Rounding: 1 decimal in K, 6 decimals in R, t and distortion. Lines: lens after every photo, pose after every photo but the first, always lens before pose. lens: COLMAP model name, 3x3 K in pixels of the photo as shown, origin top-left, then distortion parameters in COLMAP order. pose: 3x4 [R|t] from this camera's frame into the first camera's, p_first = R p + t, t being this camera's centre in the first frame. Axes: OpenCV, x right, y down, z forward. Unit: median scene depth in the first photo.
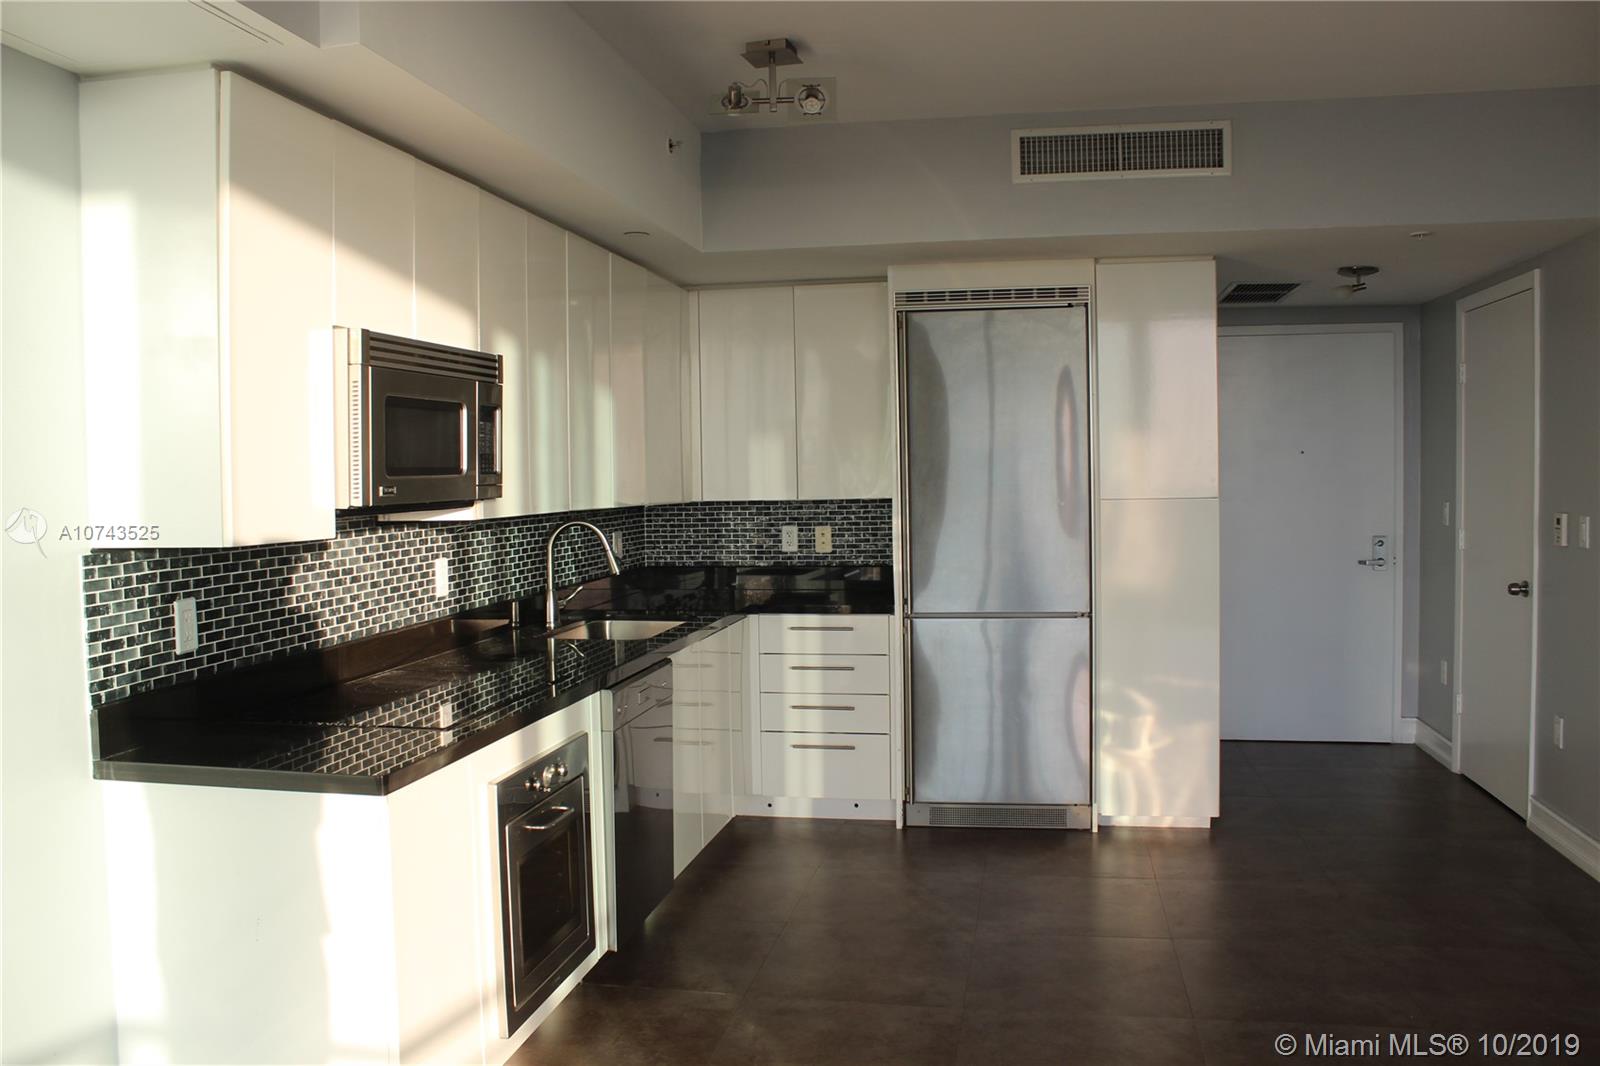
lens RADIAL K [[1320.8, 0, 790.9], [0, 1320.8, 530.4], [0, 0, 1]] dist [-0.170297, 0.150281]
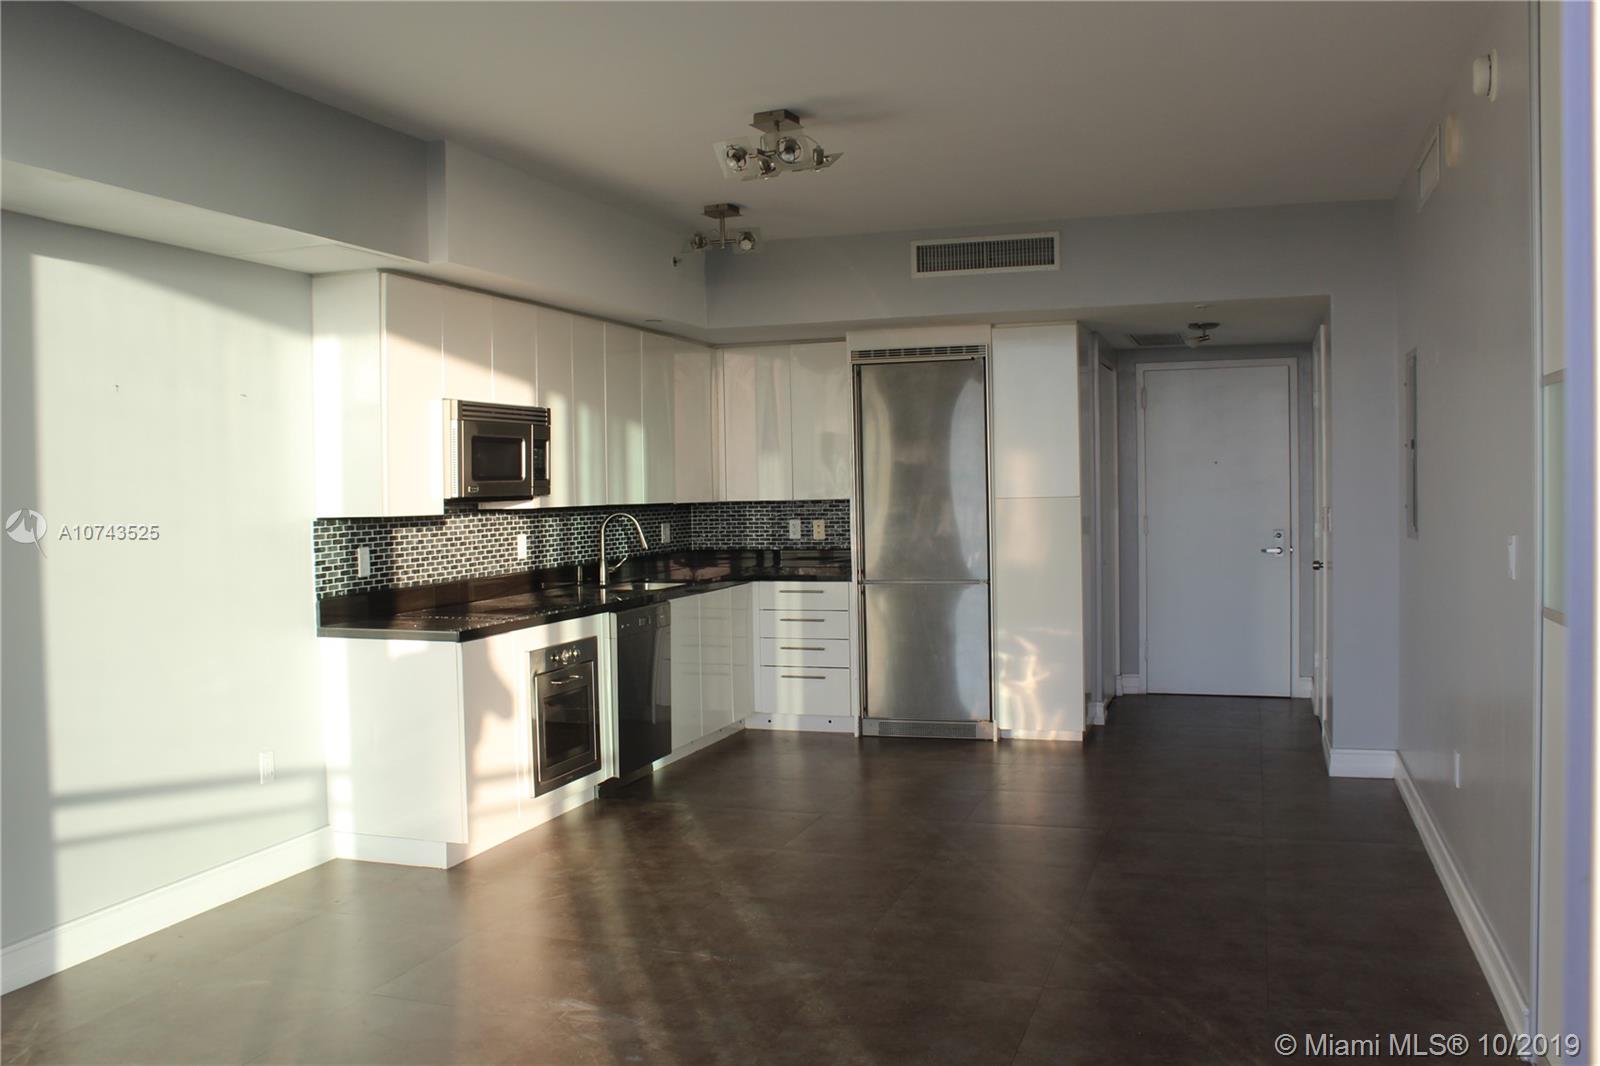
lens RADIAL K [[1383.8, 0, 800.0], [0, 1383.8, 533.0], [0, 0, 1]] dist [-0.175133, 0.174589]
pose [[0.991345, 0.001683, -0.131272, 0.326068], [-0.002889, 0.999955, -0.008997, 0.039127], [0.131251, 0.009298, 0.991306, -0.689867]]
